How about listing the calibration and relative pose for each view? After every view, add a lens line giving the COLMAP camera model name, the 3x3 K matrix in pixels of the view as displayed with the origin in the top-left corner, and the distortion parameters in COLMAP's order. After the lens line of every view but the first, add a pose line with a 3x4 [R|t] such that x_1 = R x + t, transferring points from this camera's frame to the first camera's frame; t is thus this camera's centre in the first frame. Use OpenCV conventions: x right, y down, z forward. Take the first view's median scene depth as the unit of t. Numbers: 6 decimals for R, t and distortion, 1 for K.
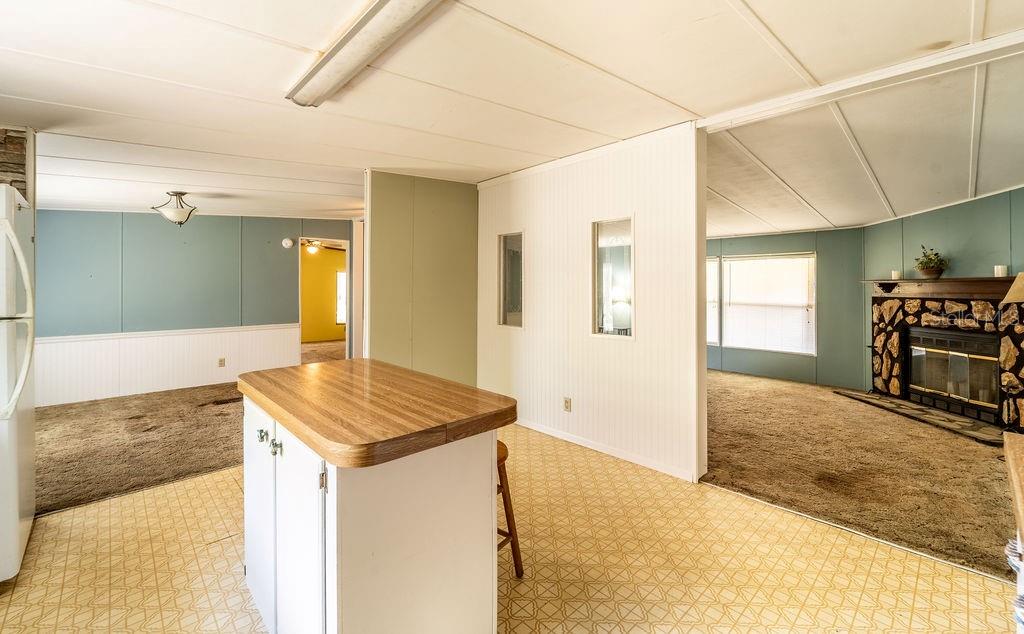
lens RADIAL K [[426.4, 0, 510.7], [0, 426.4, 287.6], [0, 0, 1]] dist [-0.001004, -0.004056]
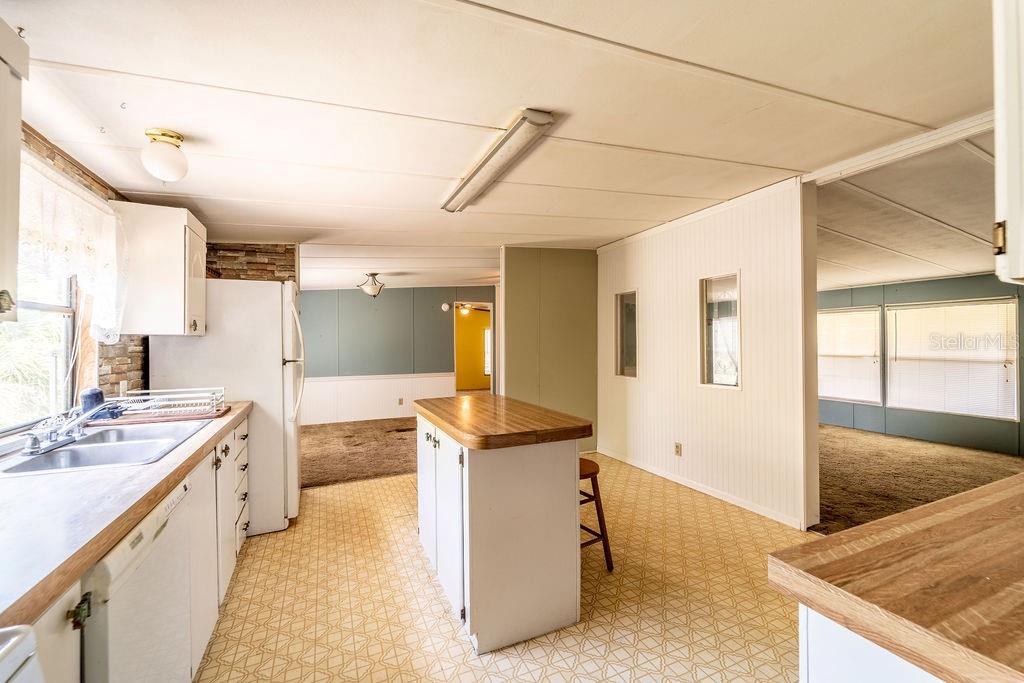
lens RADIAL K [[418.7, 0, 509.3], [0, 418.7, 344.9], [0, 0, 1]] dist [-0.020683, -0.000527]
pose [[0.943979, -0.005168, -0.329964, 0.092973], [0.006378, 0.999976, 0.002583, 0.005603], [0.329943, -0.004543, 0.943990, -0.157468]]
